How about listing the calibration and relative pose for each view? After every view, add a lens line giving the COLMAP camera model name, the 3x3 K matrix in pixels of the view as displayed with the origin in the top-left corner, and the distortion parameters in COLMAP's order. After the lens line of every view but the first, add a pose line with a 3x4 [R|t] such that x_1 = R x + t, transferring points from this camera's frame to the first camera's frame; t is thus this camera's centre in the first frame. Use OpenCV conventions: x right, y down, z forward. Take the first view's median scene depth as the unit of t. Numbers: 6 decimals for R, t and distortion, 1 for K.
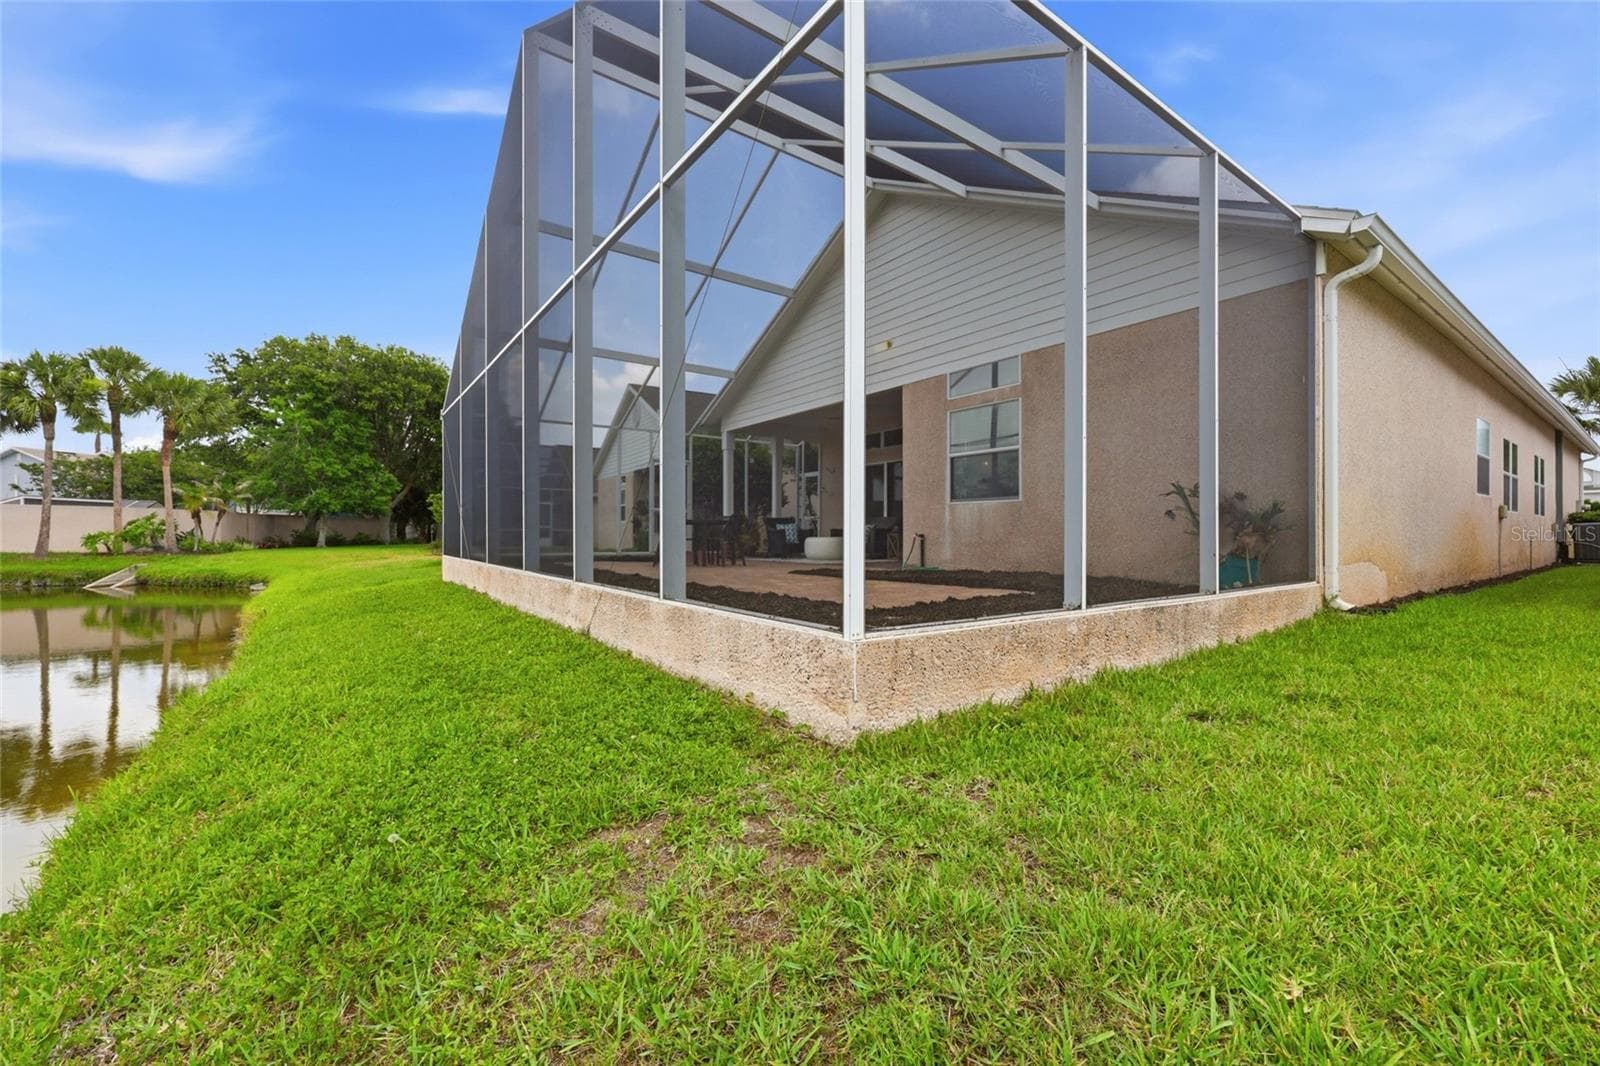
lens RADIAL K [[649.4, 0, 800.0], [0, 649.4, 533.0], [0, 0, 1]] dist [-0.000378, -0.000004]
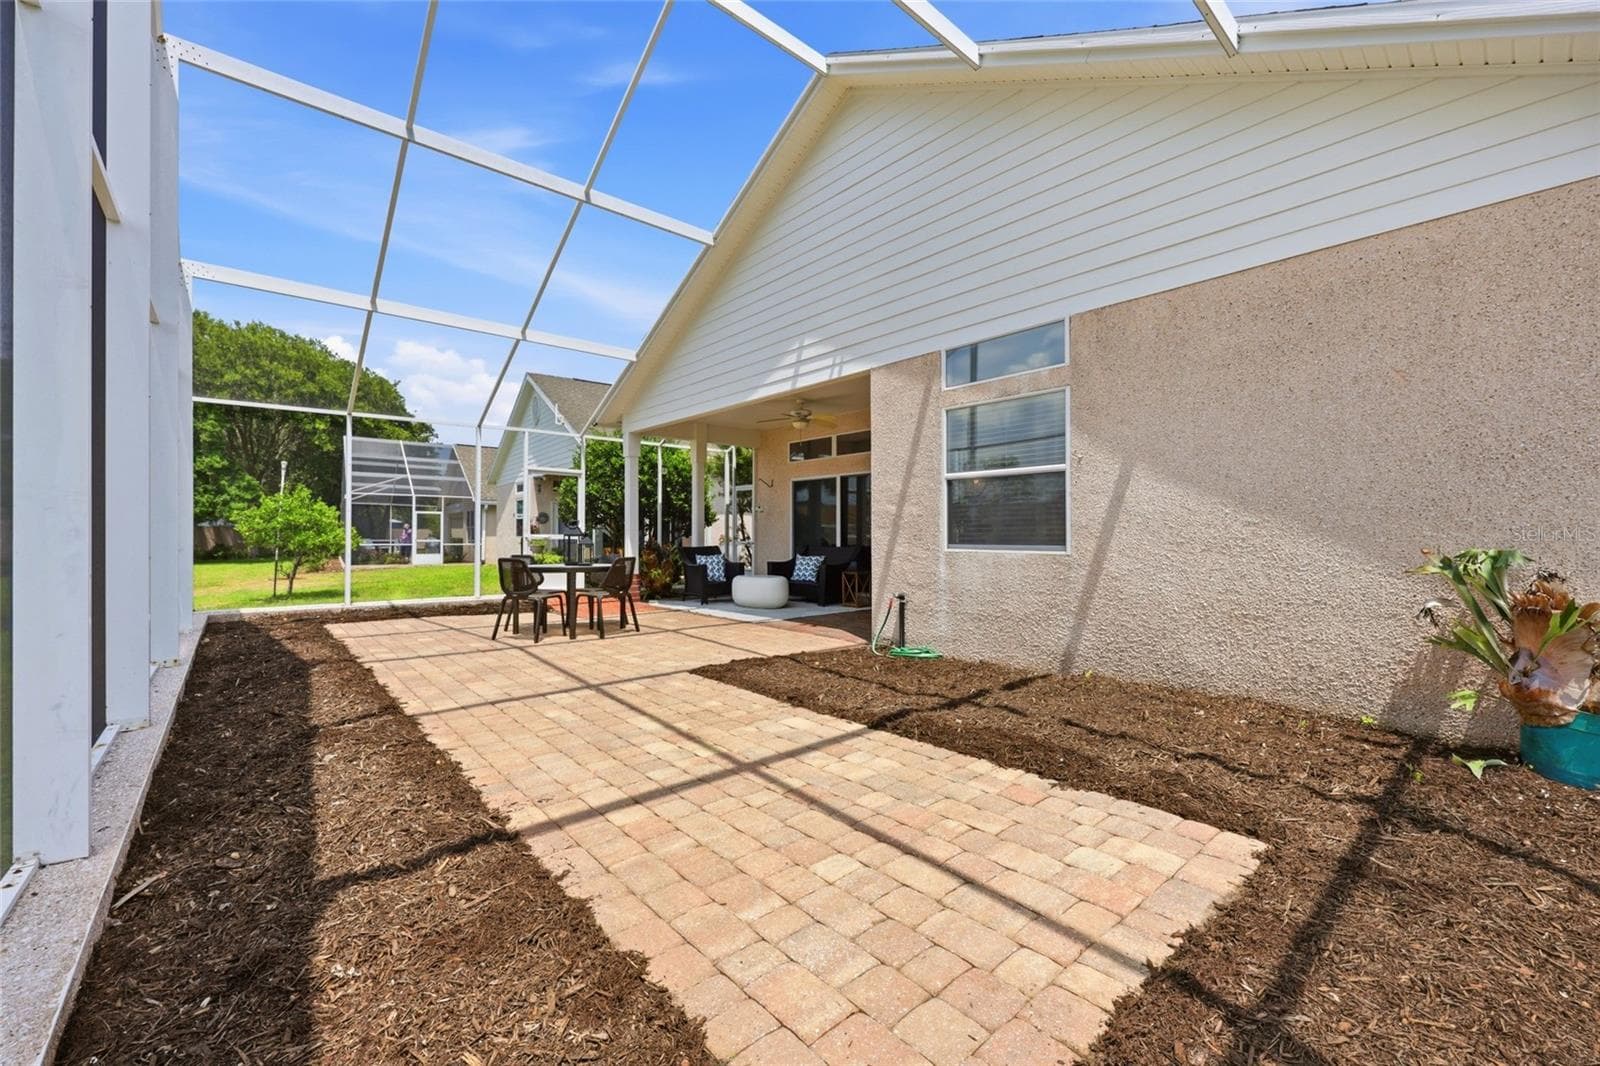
lens RADIAL K [[649.1, 0, 800.0], [0, 649.1, 533.0], [0, 0, 1]] dist [0.018757, 0.000021]
pose [[0.996112, -0.007192, 0.087800, 0.018550], [0.006852, 0.999968, 0.004171, -0.042997], [-0.087827, -0.003553, 0.996129, 0.233896]]
